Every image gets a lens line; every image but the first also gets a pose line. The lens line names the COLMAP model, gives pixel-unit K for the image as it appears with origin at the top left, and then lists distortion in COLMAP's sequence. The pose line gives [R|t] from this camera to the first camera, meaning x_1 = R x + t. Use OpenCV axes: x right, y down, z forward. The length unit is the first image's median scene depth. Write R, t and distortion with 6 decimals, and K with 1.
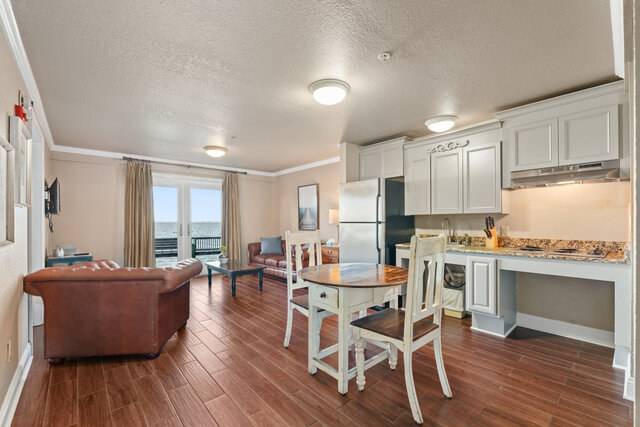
lens RADIAL K [[271.4, 0, 321.0], [0, 271.4, 222.7], [0, 0, 1]] dist [0.000042, 0.000002]
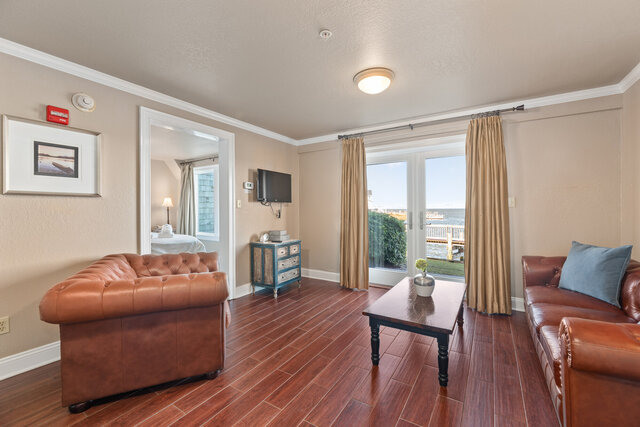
lens RADIAL K [[264.3, 0, 326.1], [0, 264.3, 214.5], [0, 0, 1]] dist [0.000412, -0.000005]
pose [[0.295833, 0.028304, -0.954820, 0.077318], [0.001452, 0.999546, 0.030080, -0.010490], [0.955239, -0.010285, 0.295658, 0.579166]]
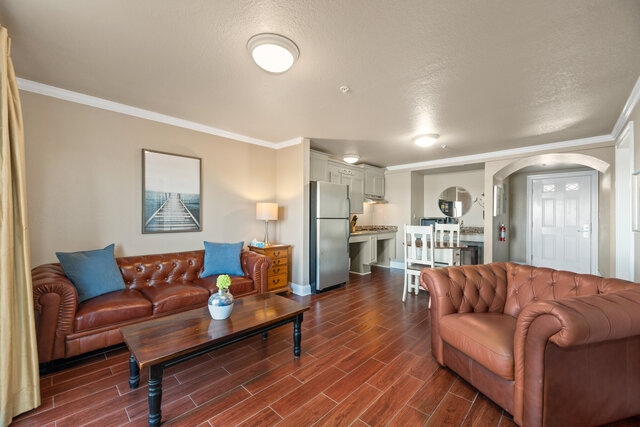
lens RADIAL K [[264.3, 0, 326.1], [0, 264.3, 214.5], [0, 0, 1]] dist [0.000412, -0.000005]
pose [[-0.105841, 0.002749, 0.994379, -0.644636], [-0.002505, 0.999992, -0.003031, -0.008428], [-0.994380, -0.002812, -0.105833, 0.747738]]
